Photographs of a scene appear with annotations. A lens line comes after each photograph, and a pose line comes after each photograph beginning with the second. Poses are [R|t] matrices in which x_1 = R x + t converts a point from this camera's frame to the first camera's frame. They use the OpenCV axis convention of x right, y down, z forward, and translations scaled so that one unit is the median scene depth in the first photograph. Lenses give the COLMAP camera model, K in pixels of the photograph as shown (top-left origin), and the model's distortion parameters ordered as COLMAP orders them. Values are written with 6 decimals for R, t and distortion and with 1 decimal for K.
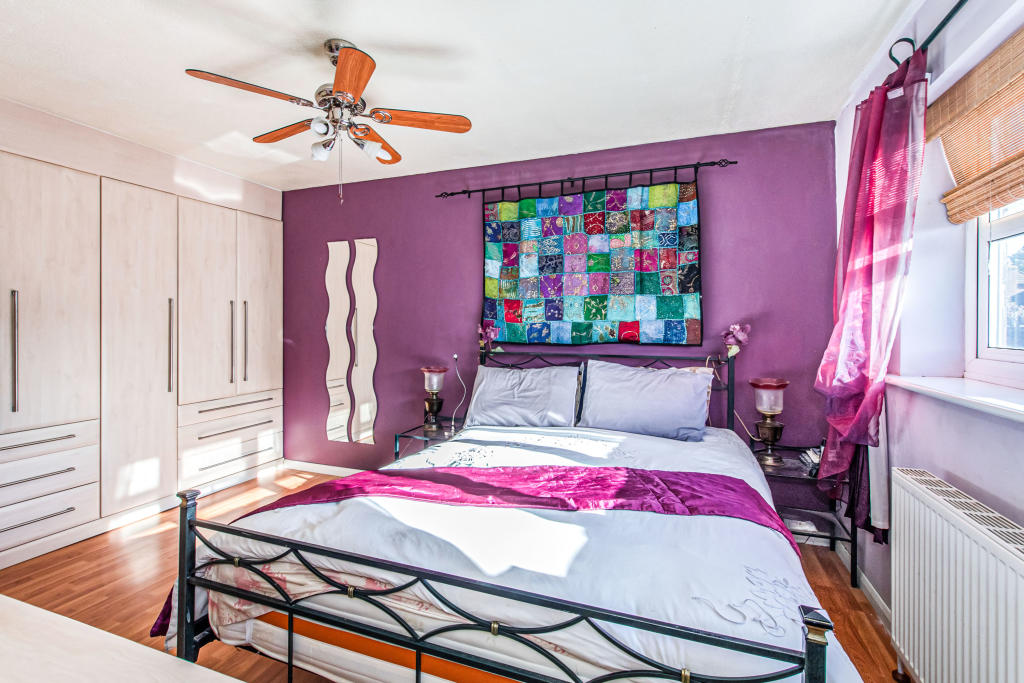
lens RADIAL K [[465.3, 0, 522.9], [0, 465.3, 327.2], [0, 0, 1]] dist [0.002228, 0.000173]
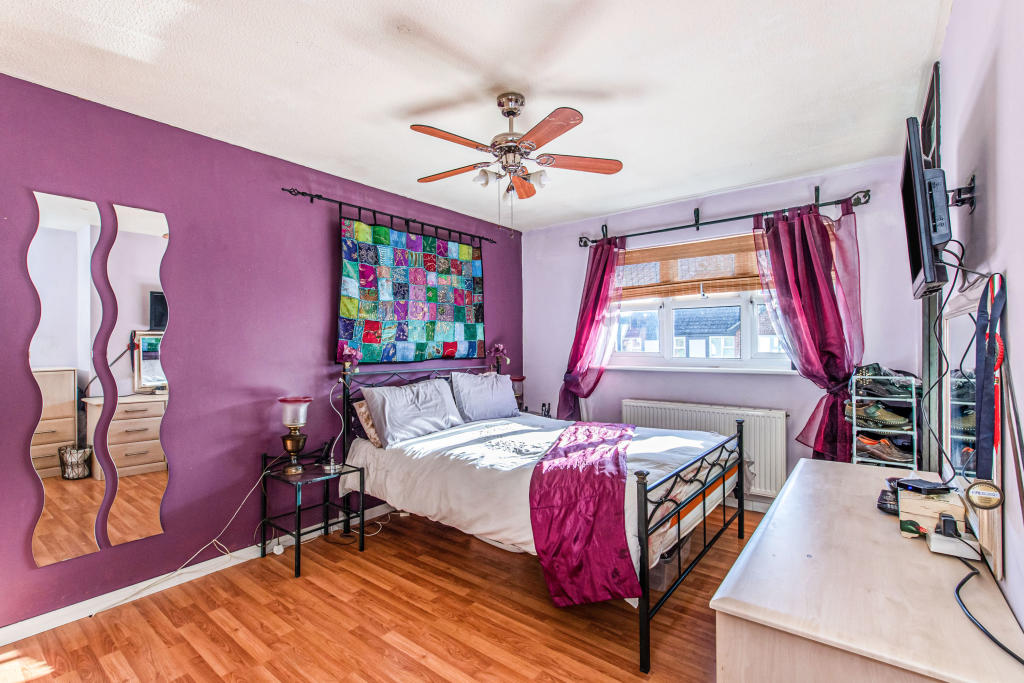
lens RADIAL K [[465.3, 0, 514.3], [0, 465.3, 341.4], [0, 0, 1]] dist [0.002228, 0.000173]
pose [[0.317665, -0.000830, 0.948202, -0.921767], [0.005851, 0.999982, -0.001085, -0.011020], [-0.948185, 0.005892, 0.317665, 0.388190]]
